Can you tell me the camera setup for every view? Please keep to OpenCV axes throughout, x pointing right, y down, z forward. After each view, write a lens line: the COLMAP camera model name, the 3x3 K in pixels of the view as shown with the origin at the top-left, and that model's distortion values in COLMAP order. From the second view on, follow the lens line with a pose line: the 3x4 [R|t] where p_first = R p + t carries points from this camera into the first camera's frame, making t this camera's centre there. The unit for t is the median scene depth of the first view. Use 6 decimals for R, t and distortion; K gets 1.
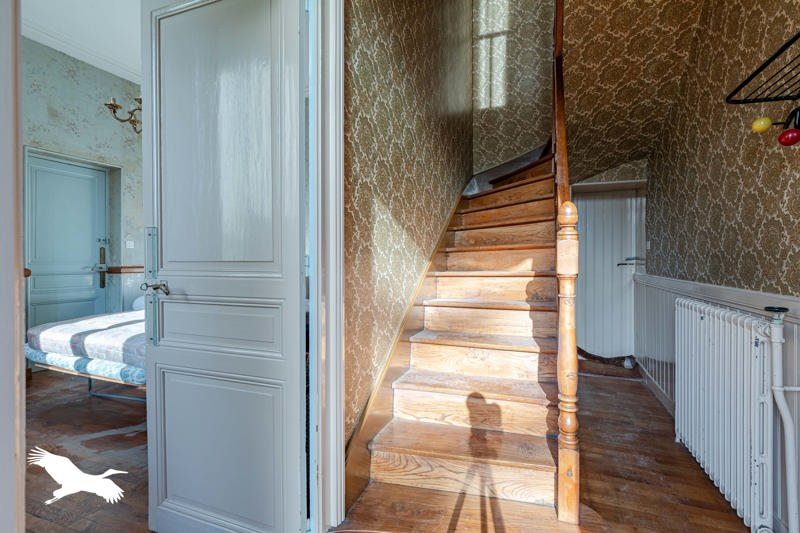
lens RADIAL K [[370.3, 0, 399.5], [0, 370.3, 262.5], [0, 0, 1]] dist [0.001237, 0.000050]
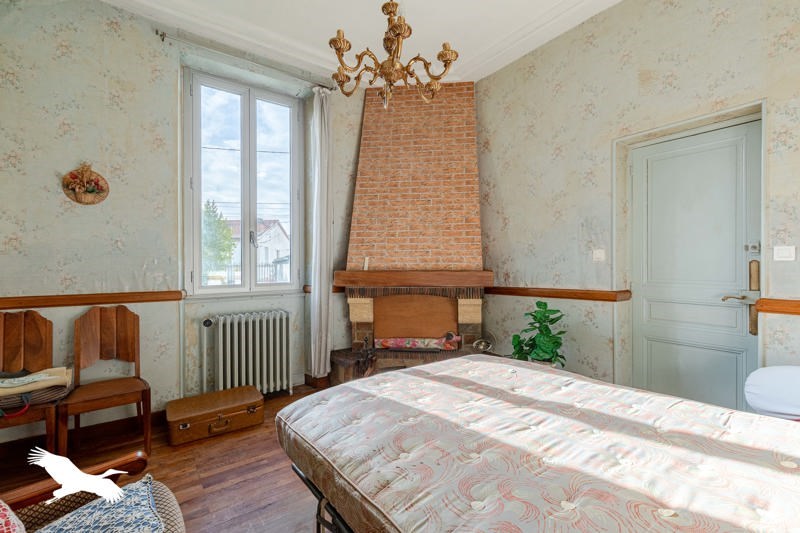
lens RADIAL K [[370.3, 0, 404.0], [0, 370.3, 261.4], [0, 0, 1]] dist [0.001237, 0.000050]
pose [[-0.536232, 0.003683, -0.844063, -0.066475], [-0.001913, 0.999983, 0.005579, -0.042858], [0.844068, 0.004607, -0.536216, 0.873330]]
